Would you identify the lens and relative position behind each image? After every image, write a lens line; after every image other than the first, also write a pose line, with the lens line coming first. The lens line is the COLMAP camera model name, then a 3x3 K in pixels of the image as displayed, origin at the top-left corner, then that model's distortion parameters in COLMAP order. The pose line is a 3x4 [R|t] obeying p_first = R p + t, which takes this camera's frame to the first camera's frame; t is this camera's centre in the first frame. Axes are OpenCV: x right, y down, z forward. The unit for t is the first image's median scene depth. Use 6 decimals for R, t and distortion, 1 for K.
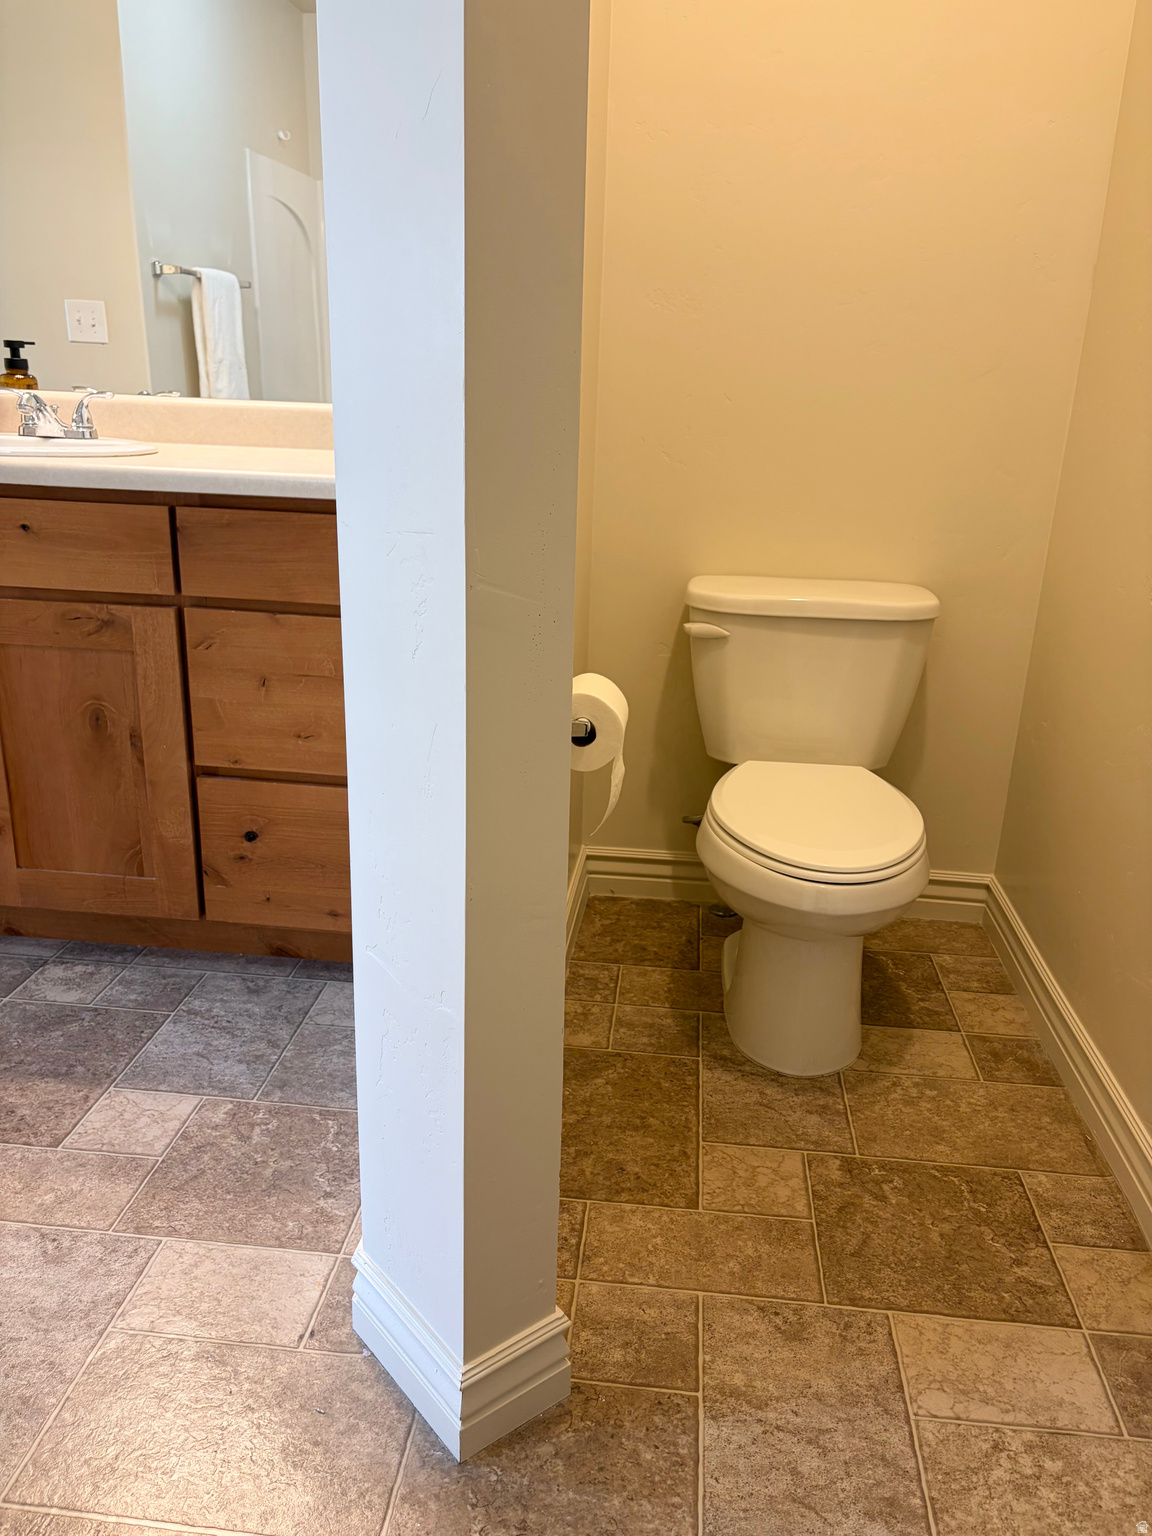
lens RADIAL K [[1172.5, 0, 576.7], [0, 1172.5, 764.9], [0, 0, 1]] dist [0.062130, -0.056208]
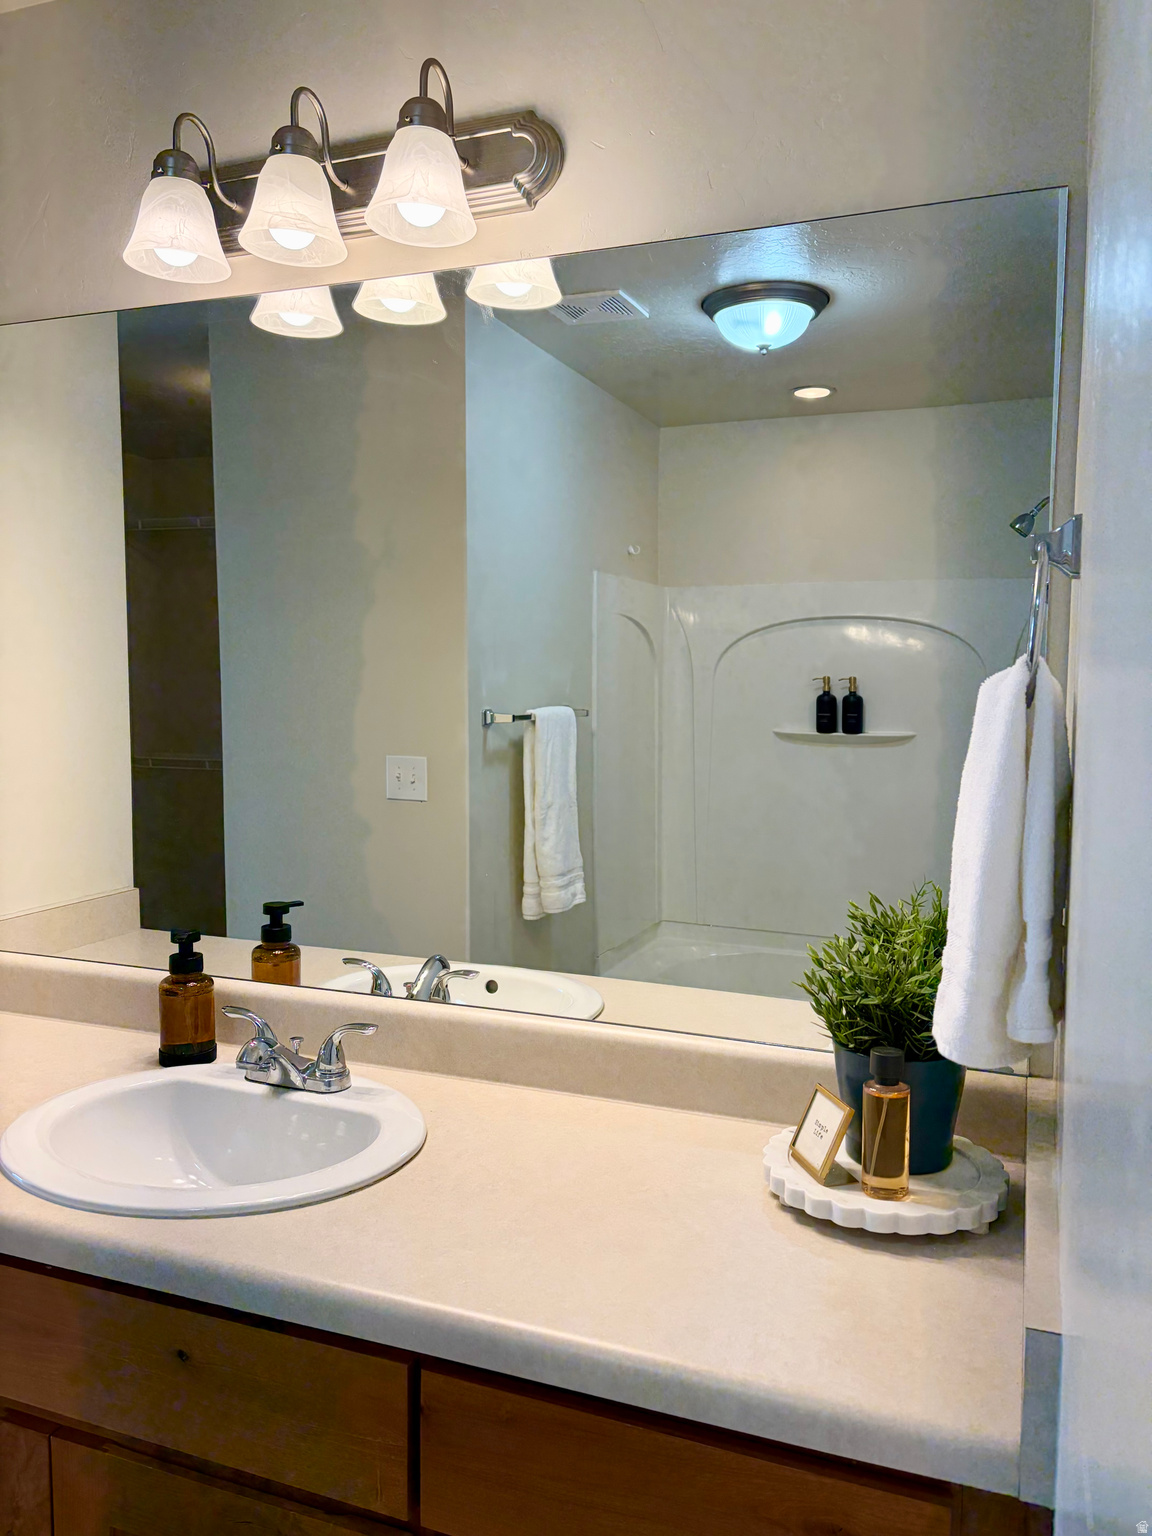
lens RADIAL K [[1172.5, 0, 576.7], [0, 1172.5, 764.9], [0, 0, 1]] dist [0.062130, -0.056208]
pose [[0.965571, -0.000245, -0.260141, -0.059309], [-0.067481, 0.965533, -0.251382, -0.161536], [0.251236, 0.260282, 0.932273, 0.202166]]
